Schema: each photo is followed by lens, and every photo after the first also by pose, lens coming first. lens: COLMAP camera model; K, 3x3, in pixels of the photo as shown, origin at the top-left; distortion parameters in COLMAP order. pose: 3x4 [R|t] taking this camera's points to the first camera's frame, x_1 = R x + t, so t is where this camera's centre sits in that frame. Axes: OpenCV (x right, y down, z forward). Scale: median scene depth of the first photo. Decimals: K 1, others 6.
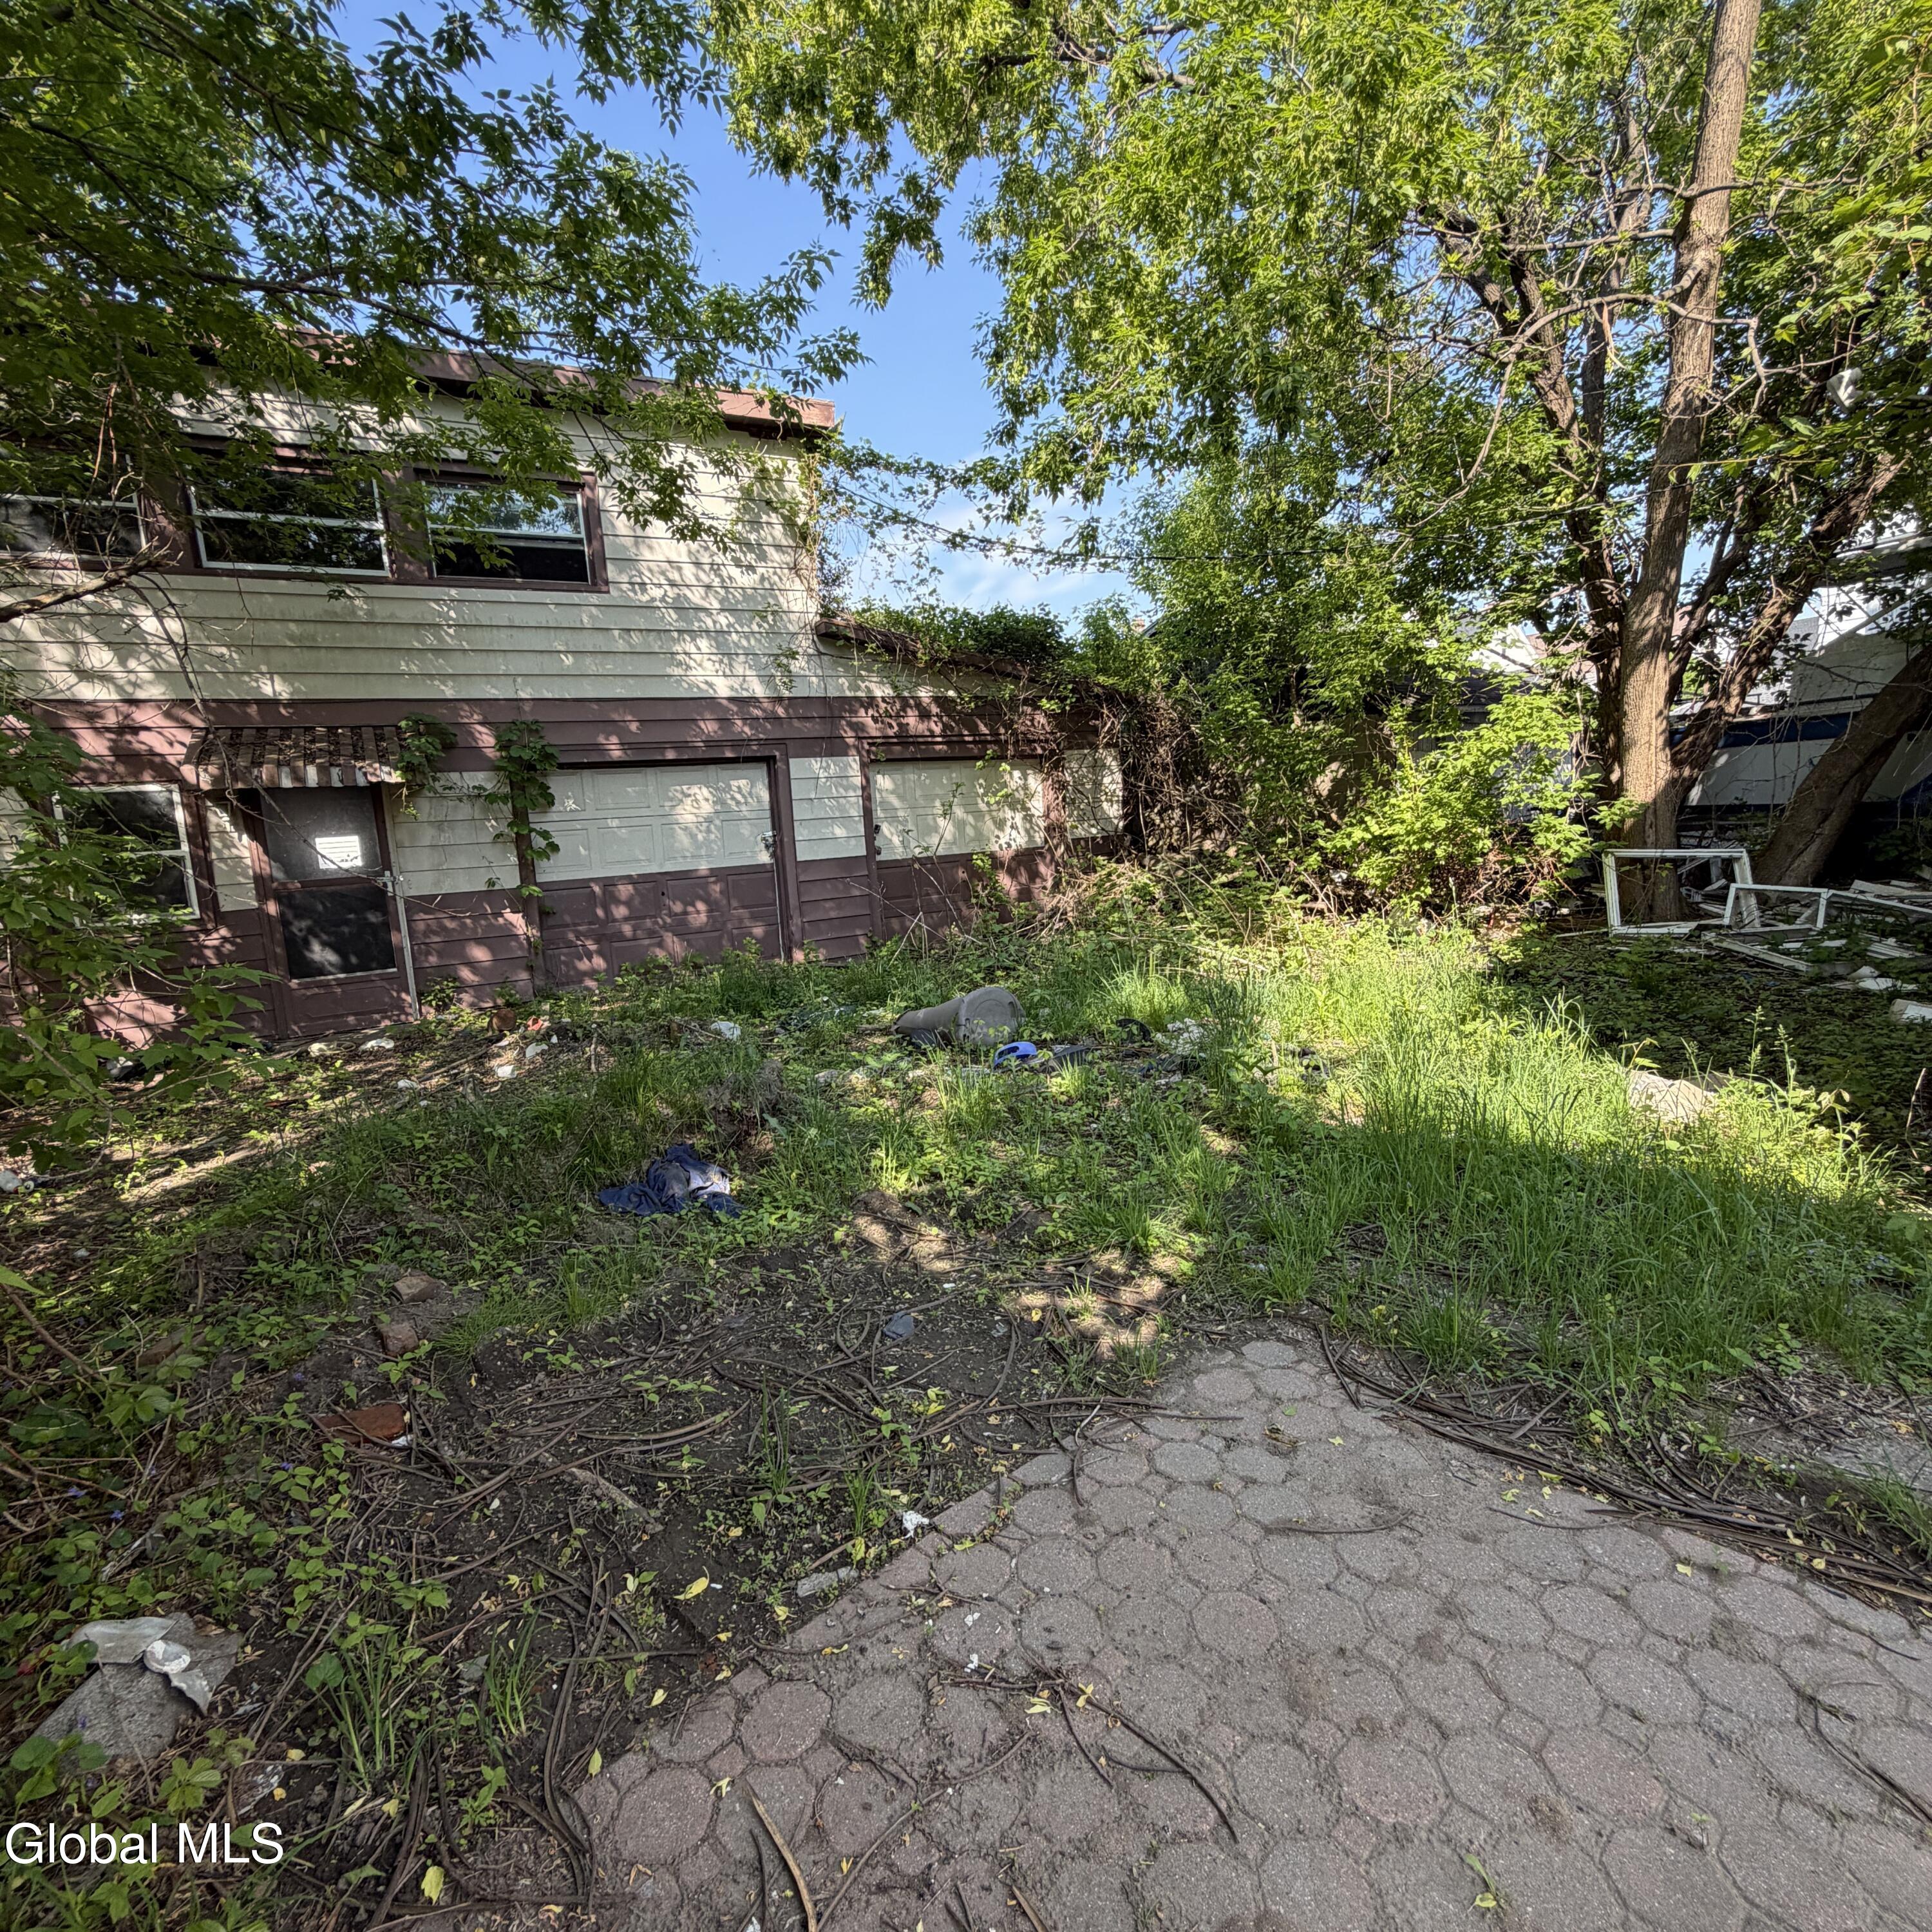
lens RADIAL K [[1035.2, 0, 968.9], [0, 1035.2, 968.4], [0, 0, 1]] dist [0.006110, 0.000839]
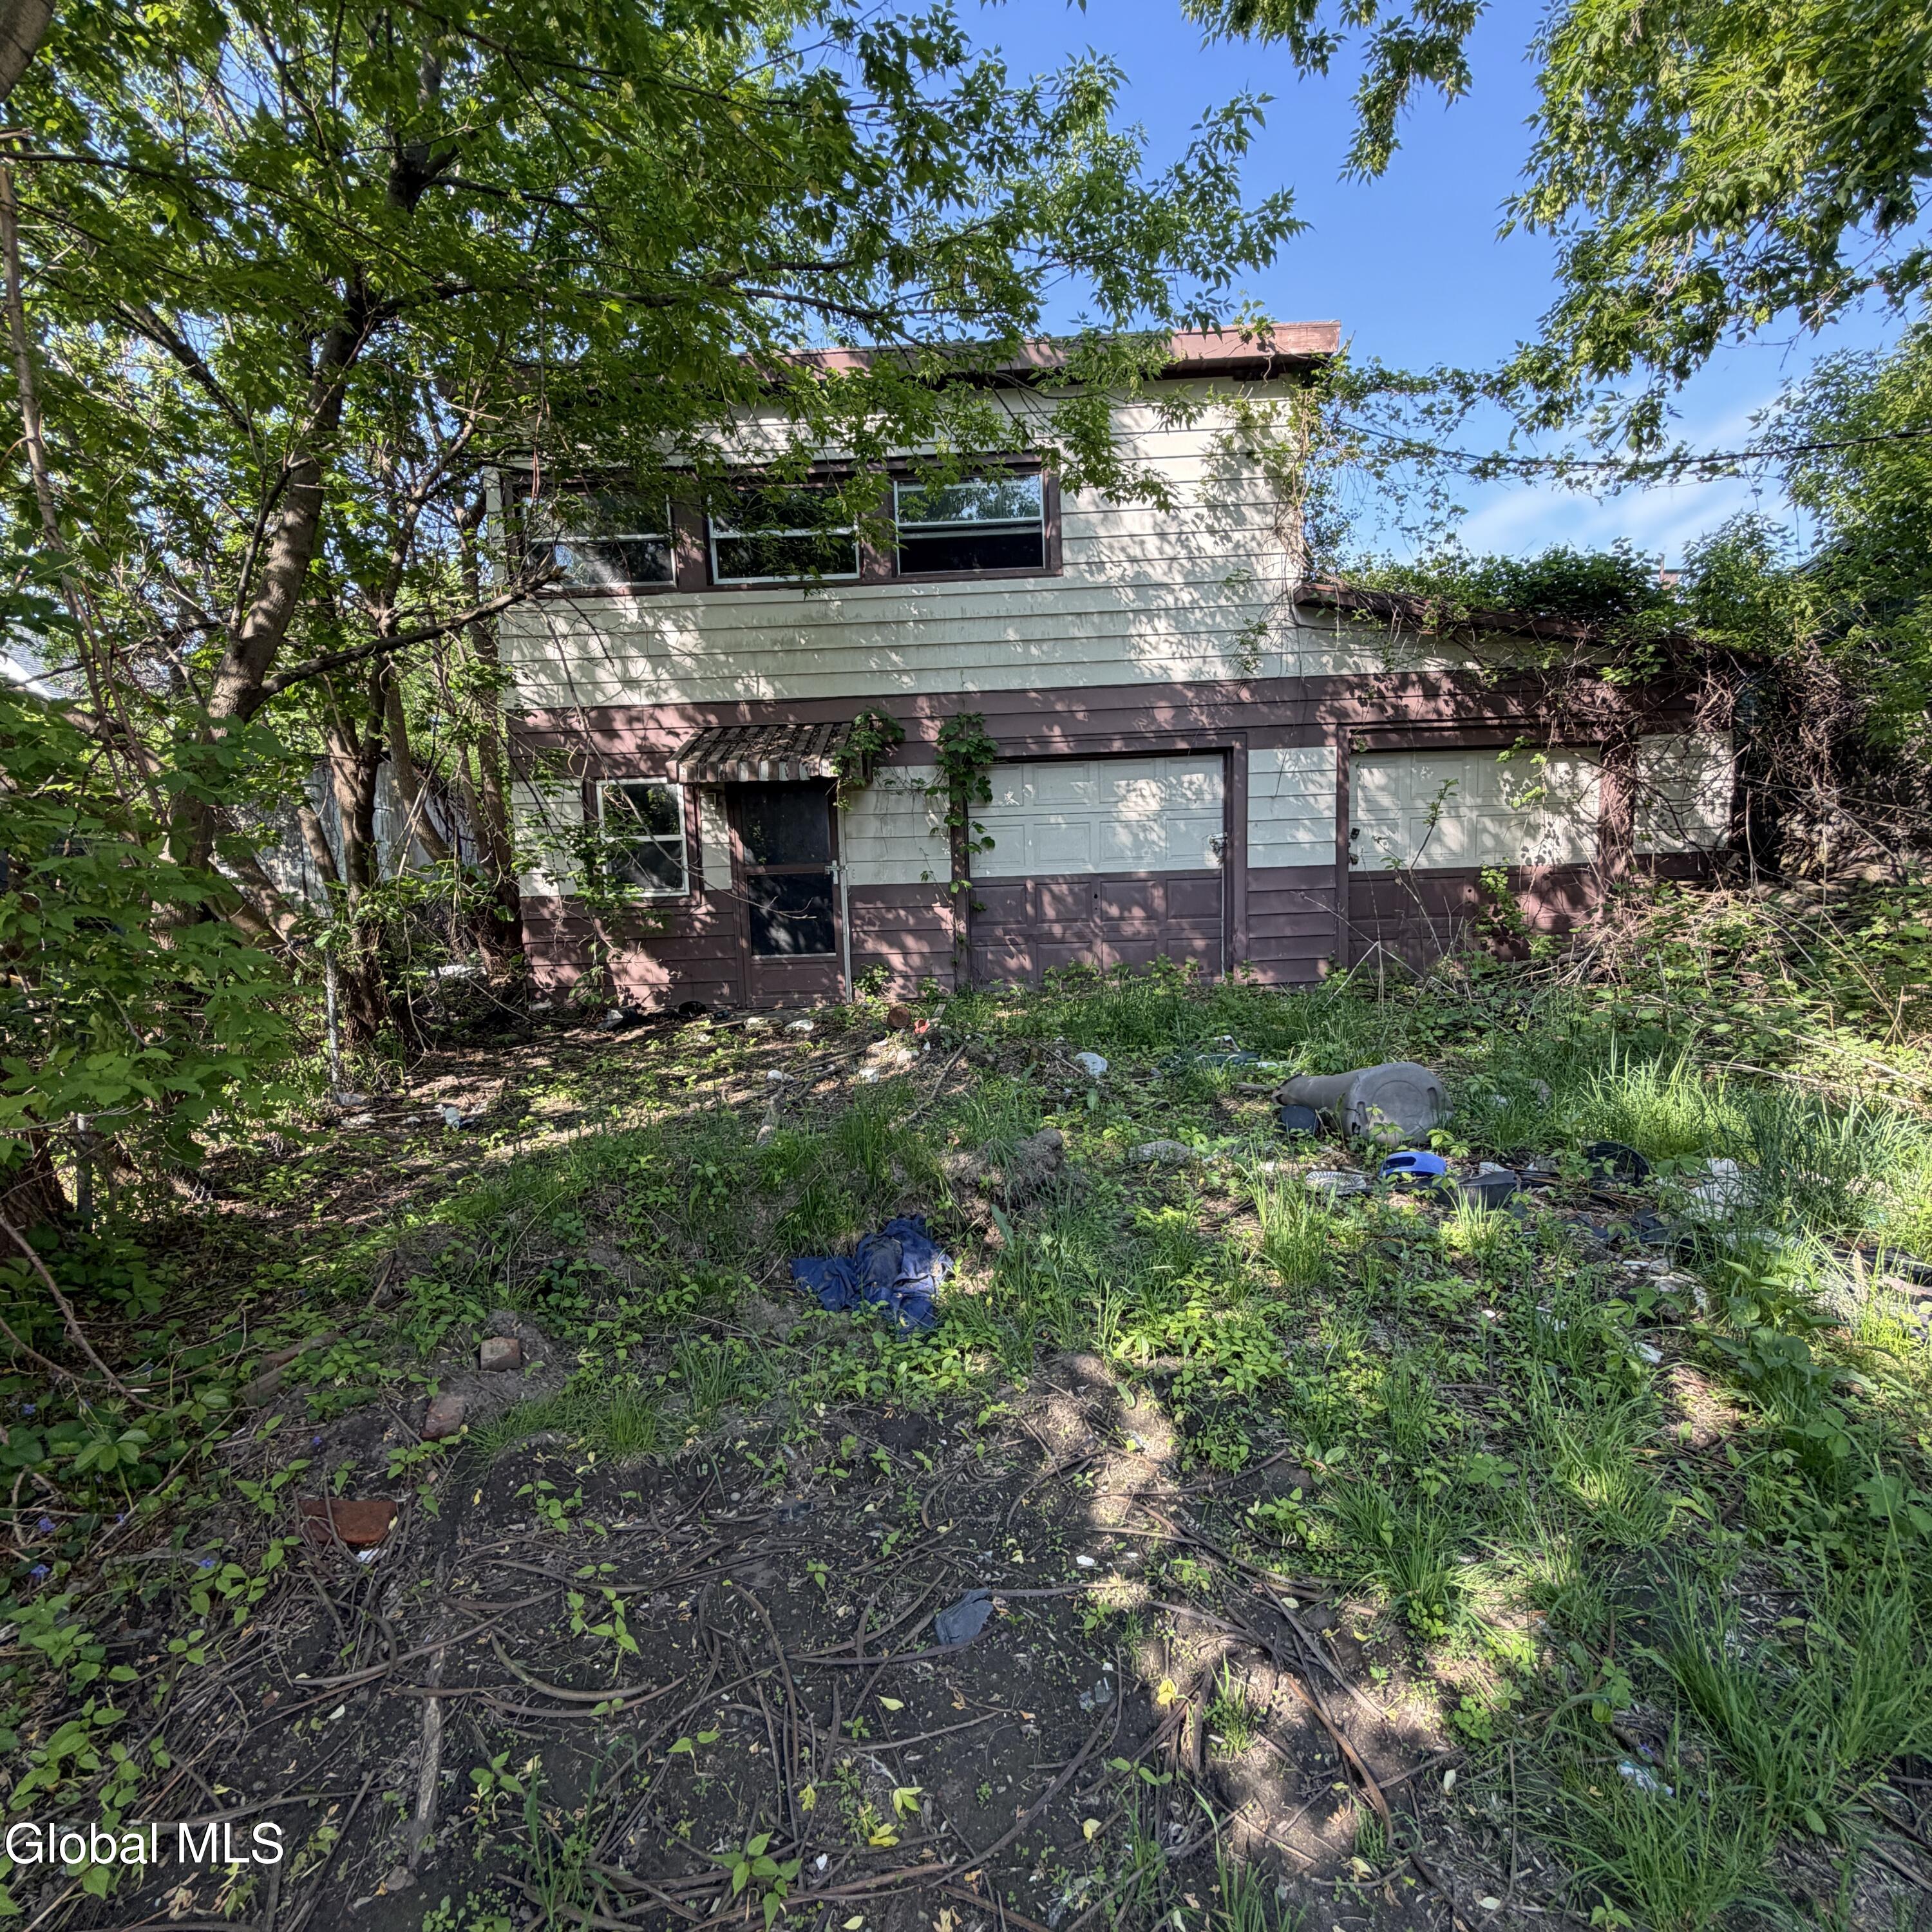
lens RADIAL K [[1035.2, 0, 962.5], [0, 1035.2, 960.8], [0, 0, 1]] dist [0.006110, 0.000839]
pose [[0.860975, 0.095684, -0.499566, 0.074350], [-0.093966, 0.995163, 0.028663, -0.030318], [0.499892, 0.022265, 0.865802, 0.138759]]
